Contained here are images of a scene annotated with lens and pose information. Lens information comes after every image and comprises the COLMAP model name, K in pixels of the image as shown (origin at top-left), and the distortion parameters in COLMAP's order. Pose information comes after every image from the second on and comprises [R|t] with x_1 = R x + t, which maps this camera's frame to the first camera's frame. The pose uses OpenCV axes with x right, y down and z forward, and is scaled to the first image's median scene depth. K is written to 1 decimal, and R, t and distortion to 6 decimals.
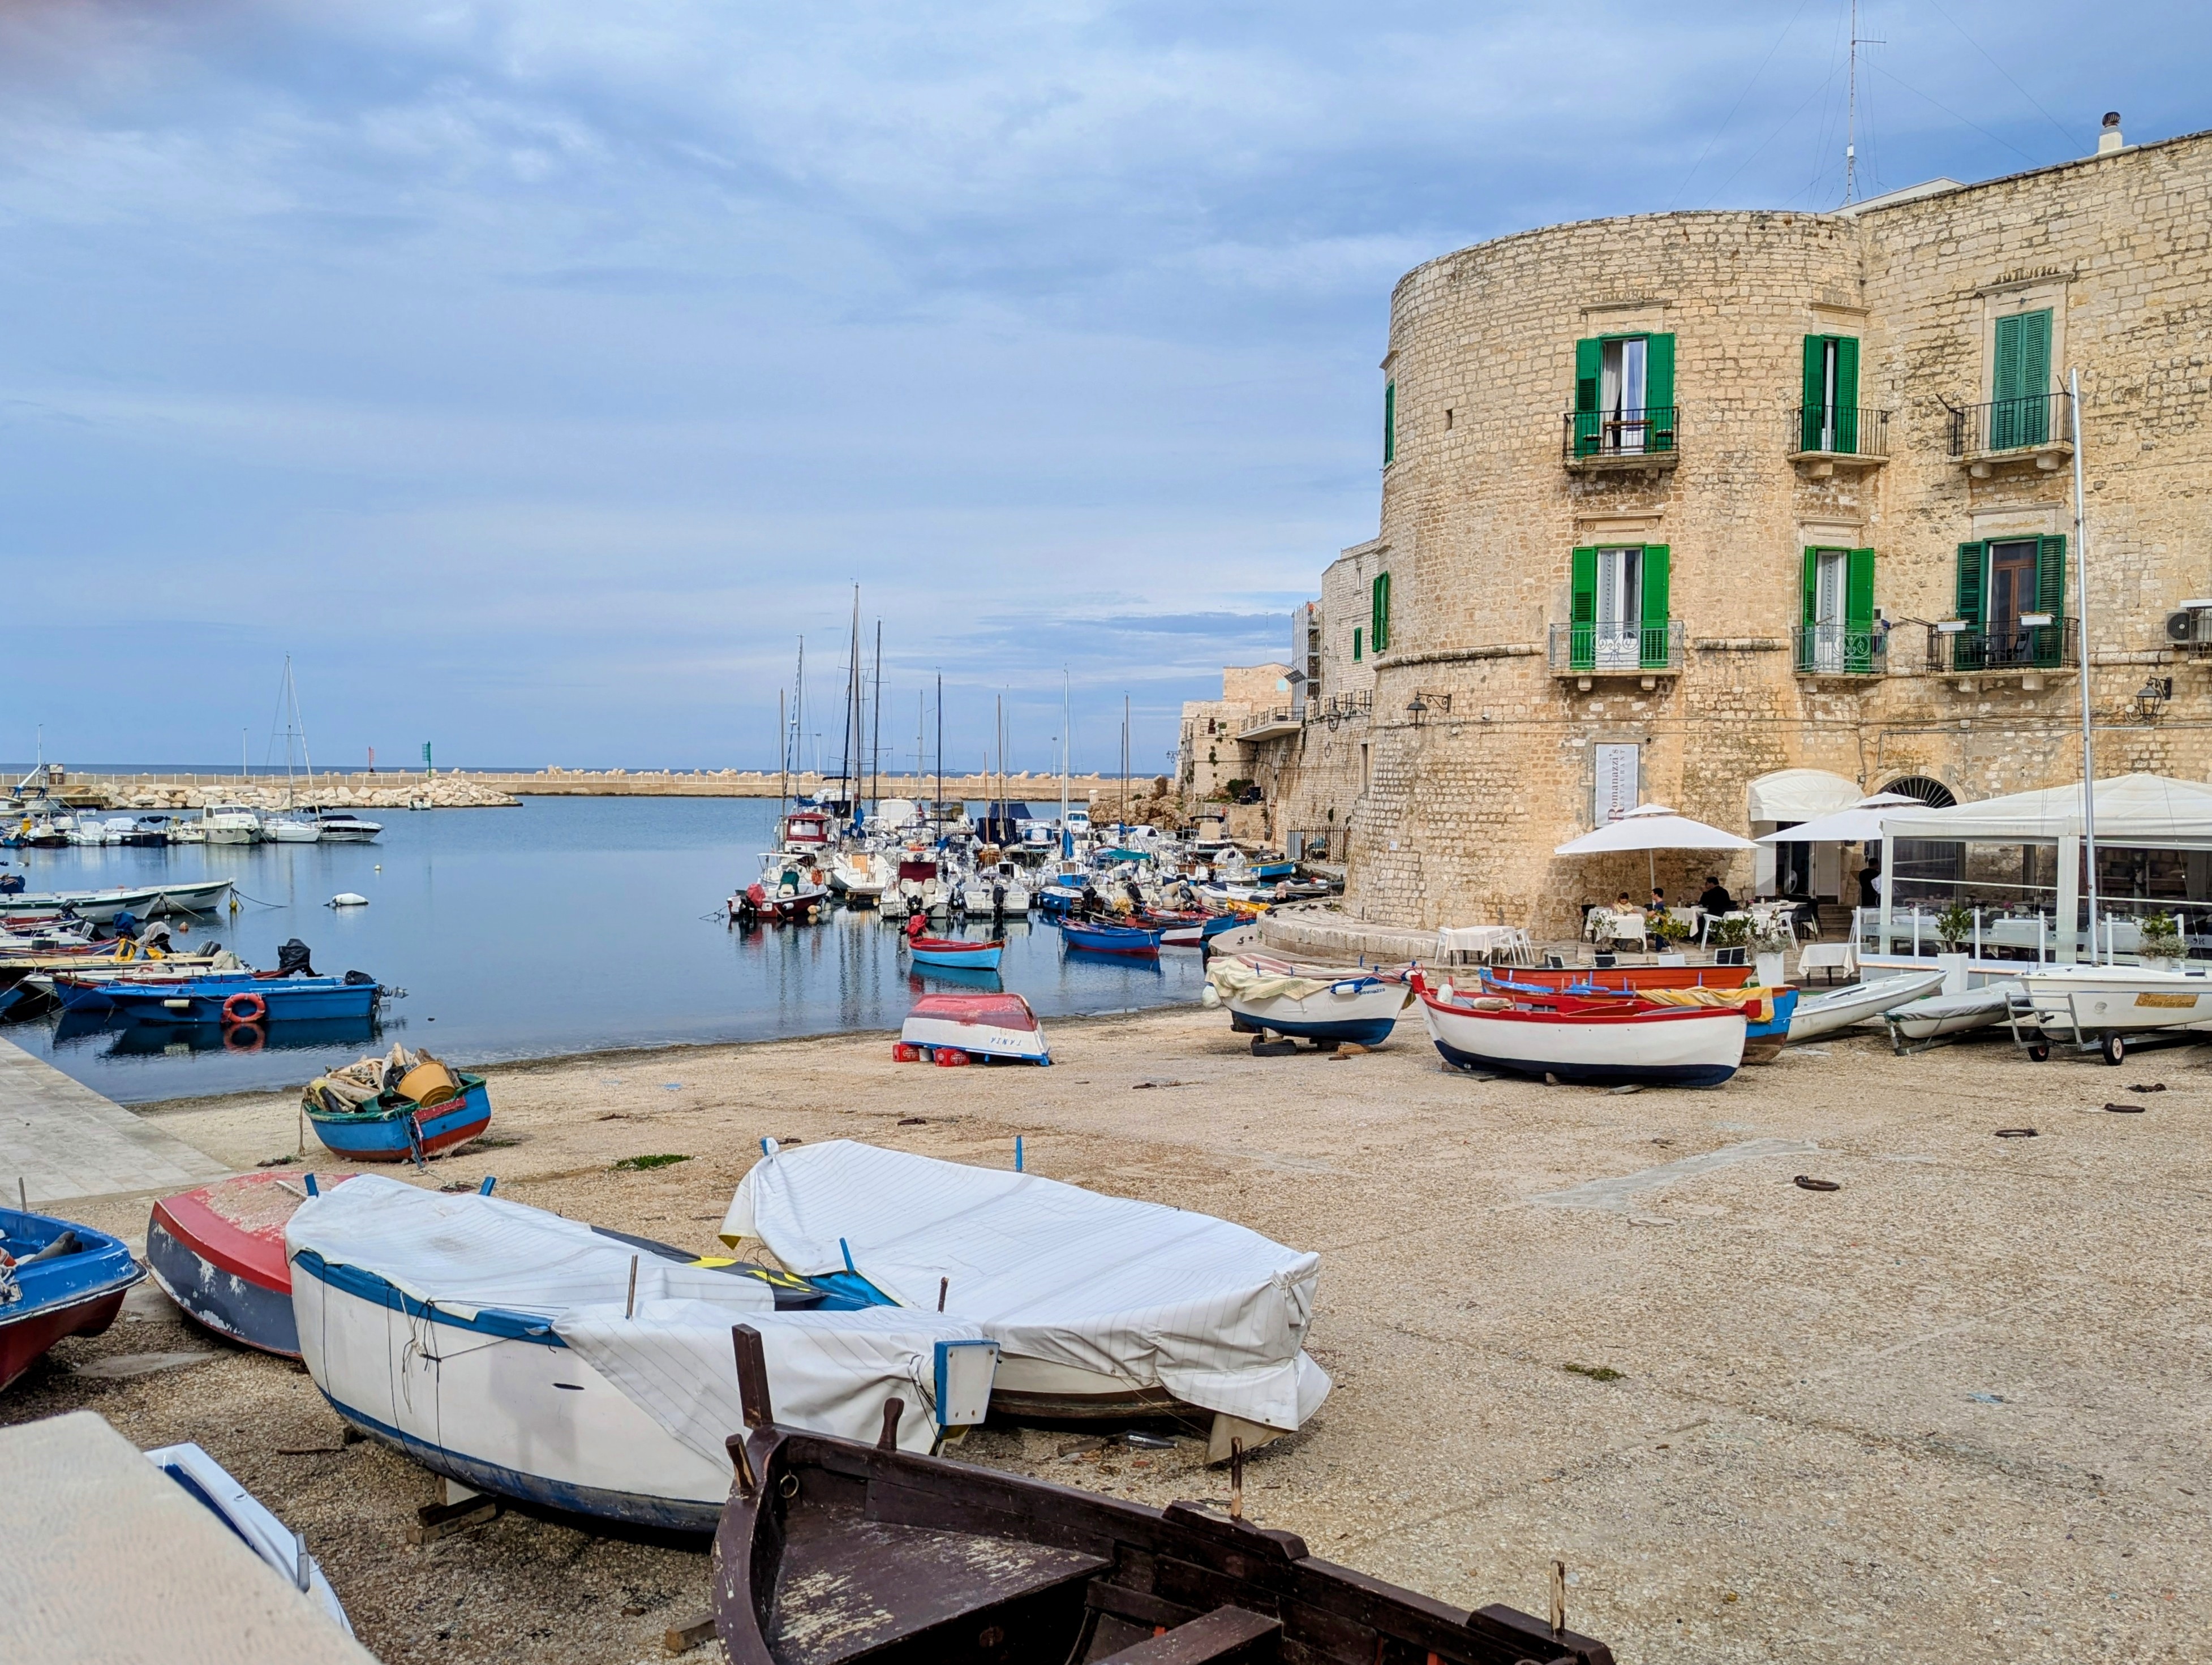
lens RADIAL K [[1822.8, 0, 1145.5], [0, 1822.8, 913.6], [0, 0, 1]] dist [0.062686, -0.055331]
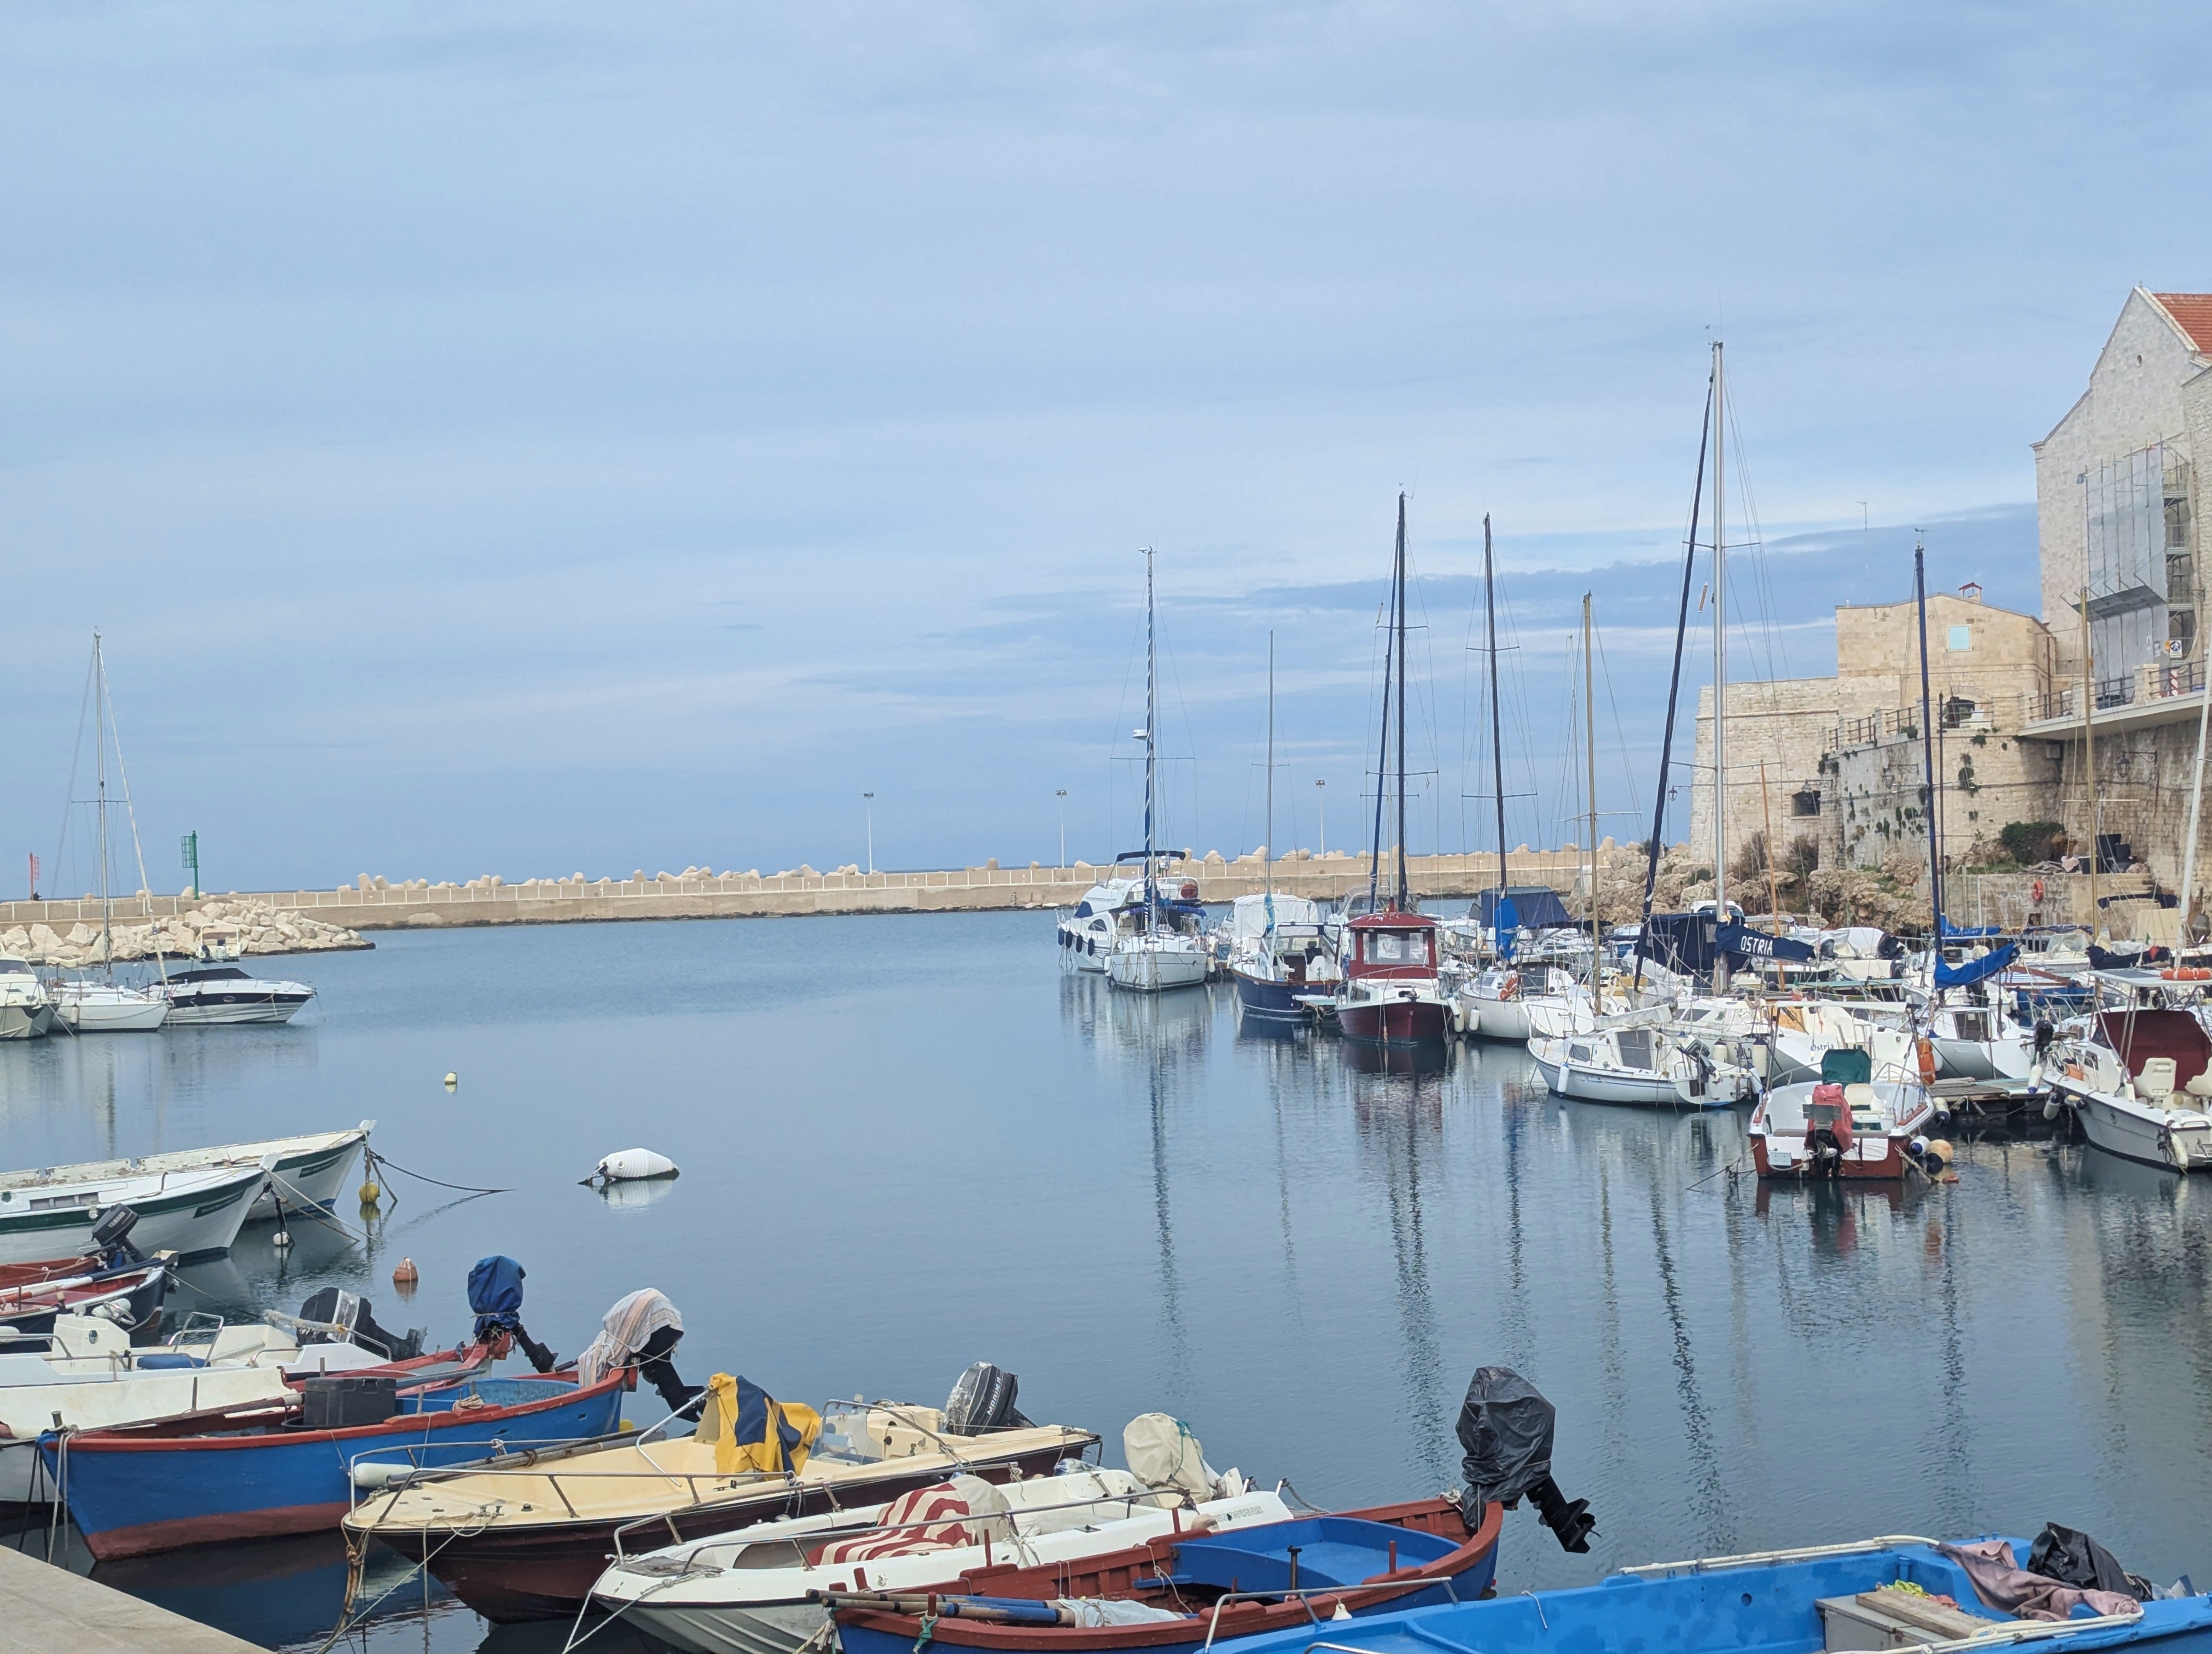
lens RADIAL K [[3219.8, 0, 1148.0], [0, 3219.8, 872.1], [0, 0, 1]] dist [0.058707, 0.000000]
pose [[0.998623, -0.038983, -0.035095, -0.464194], [0.036299, 0.996588, -0.074131, -0.022457], [0.037865, 0.072755, 0.996631, 0.511537]]
